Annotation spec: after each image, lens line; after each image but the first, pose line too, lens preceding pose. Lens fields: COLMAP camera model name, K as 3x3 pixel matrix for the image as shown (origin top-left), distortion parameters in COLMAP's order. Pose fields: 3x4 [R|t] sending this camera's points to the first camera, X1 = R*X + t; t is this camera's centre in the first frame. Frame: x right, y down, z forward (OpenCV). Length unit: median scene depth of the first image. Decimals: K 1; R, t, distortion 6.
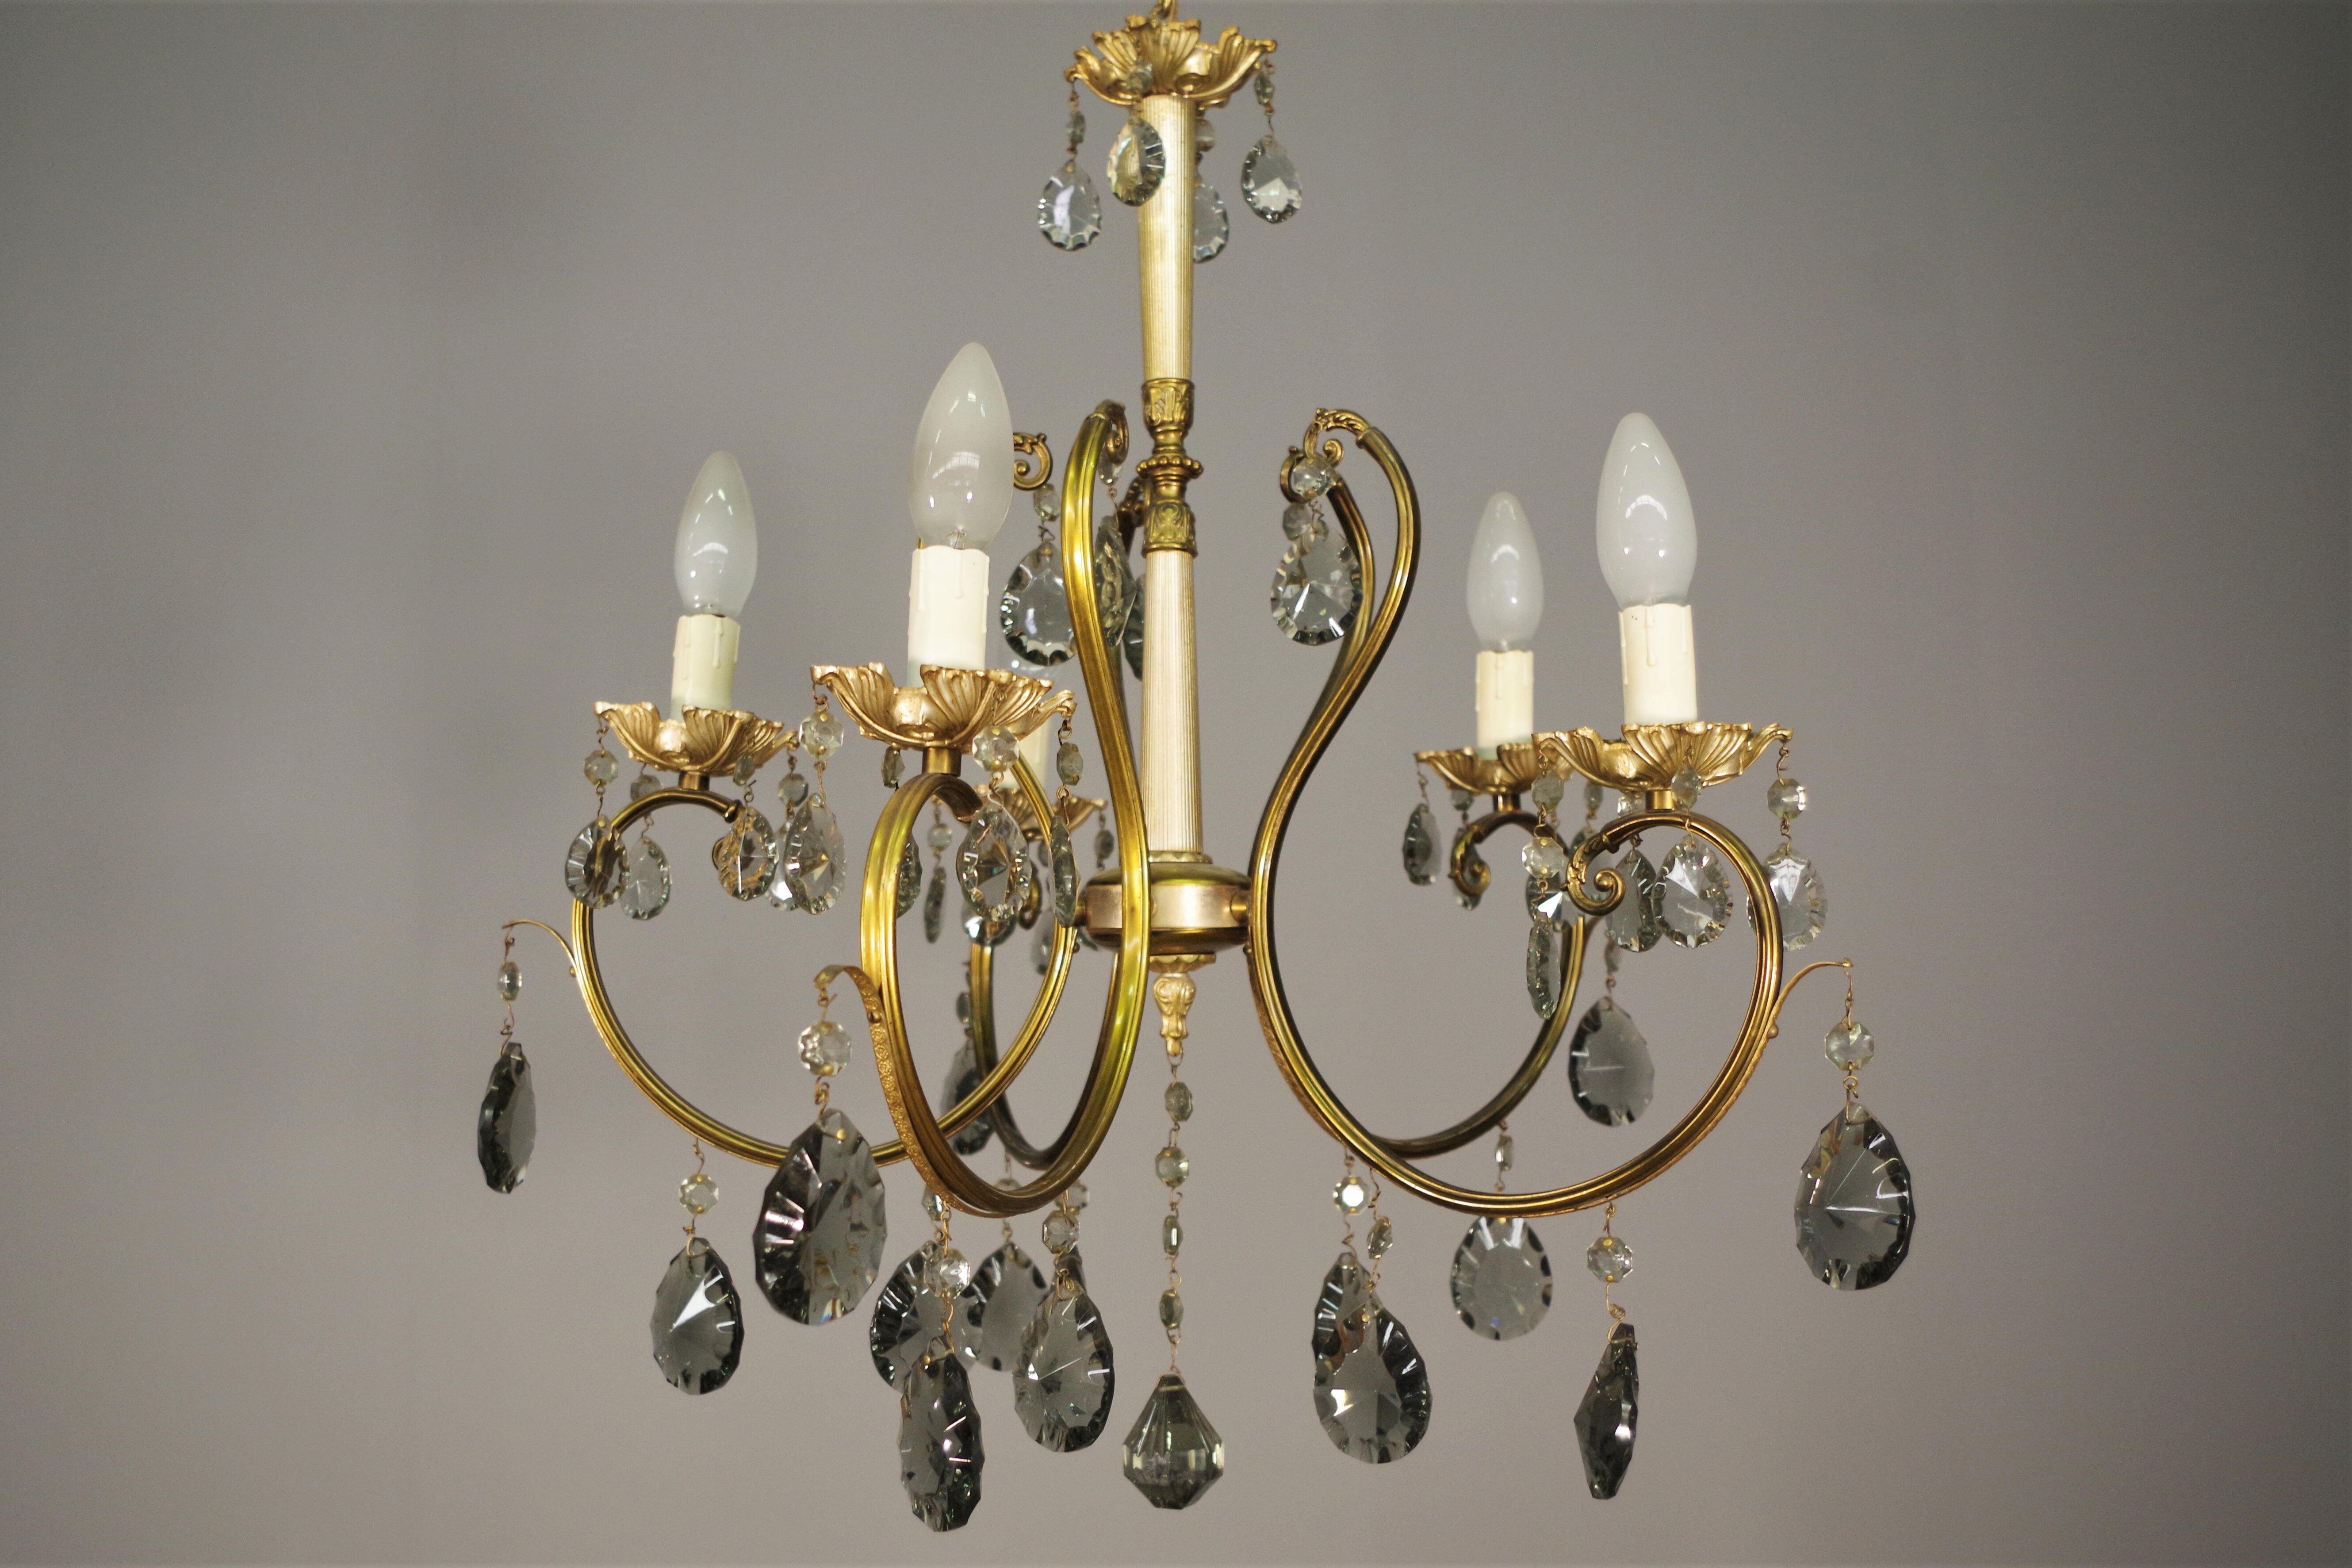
lens RADIAL K [[2337.4, 0, 1052.0], [0, 2337.4, 850.6], [0, 0, 1]] dist [-0.079386, -0.000516]
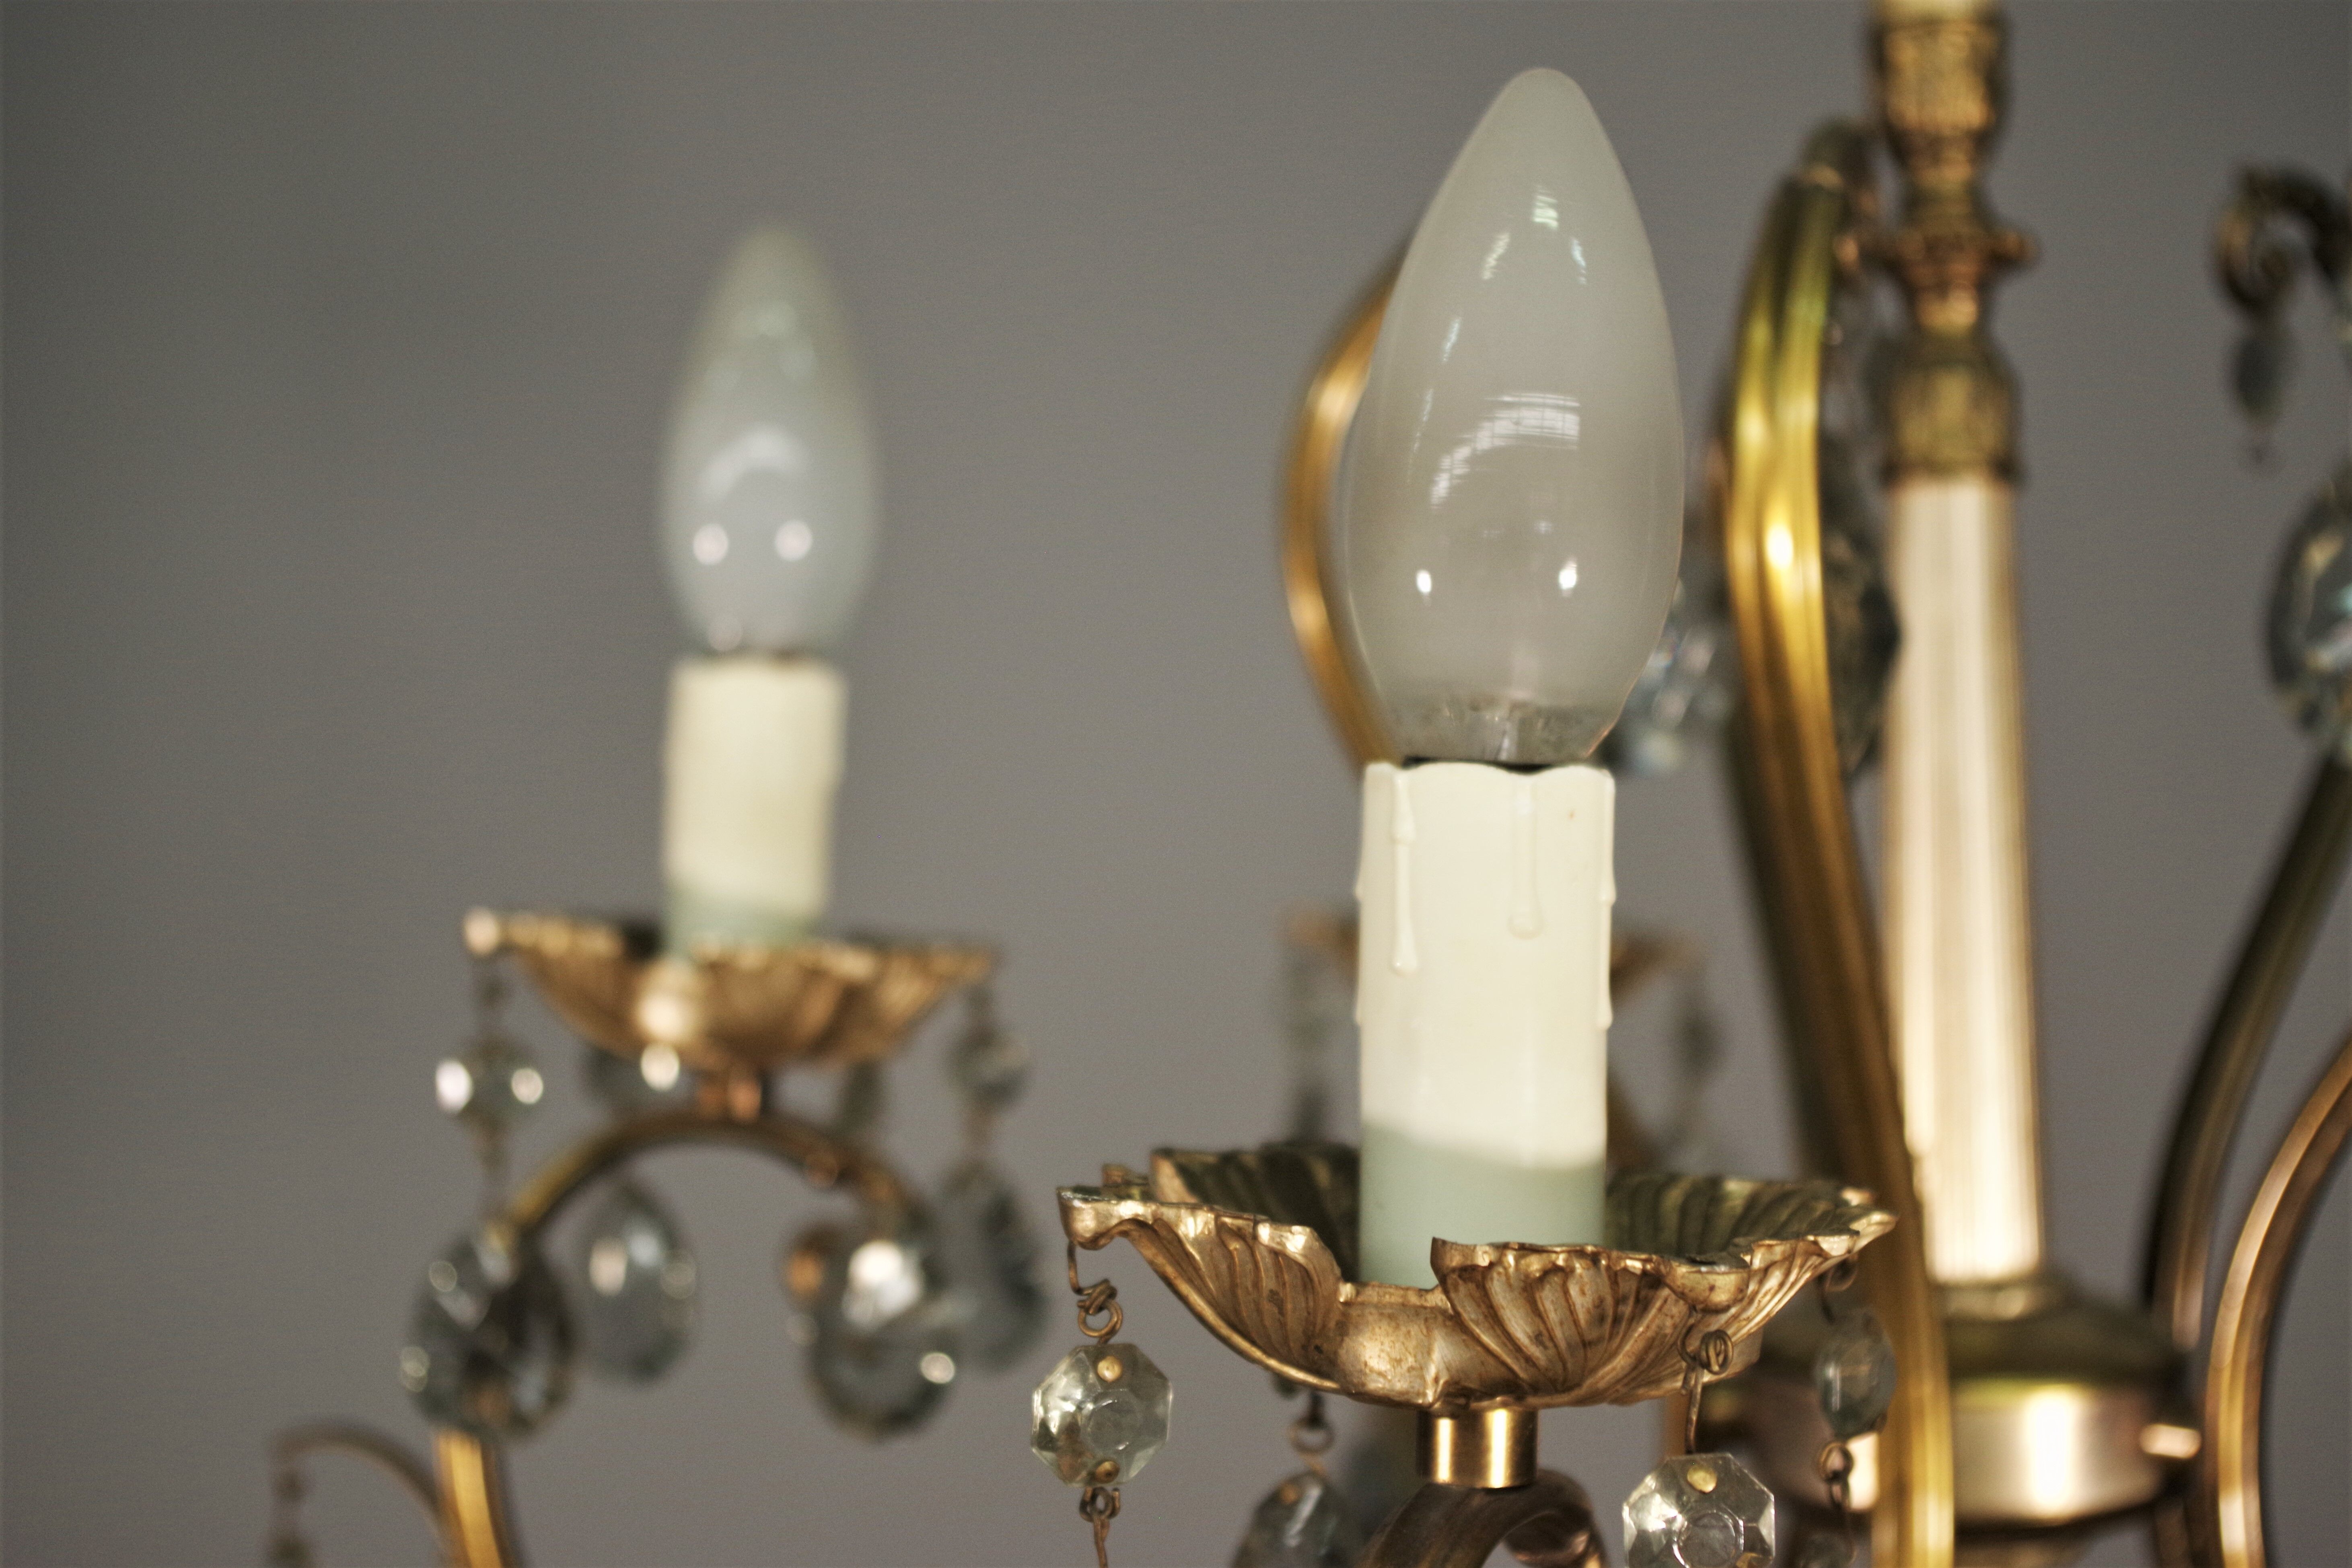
lens RADIAL K [[3522.4, 0, 1176.0], [0, 3522.4, 784.0], [0, 0, 1]] dist [-0.009934, 0.033632]
pose [[0.998680, -0.020610, -0.047046, -0.051760], [0.024970, 0.995254, 0.094052, -0.139929], [0.044884, -0.095103, 0.994455, 0.431428]]
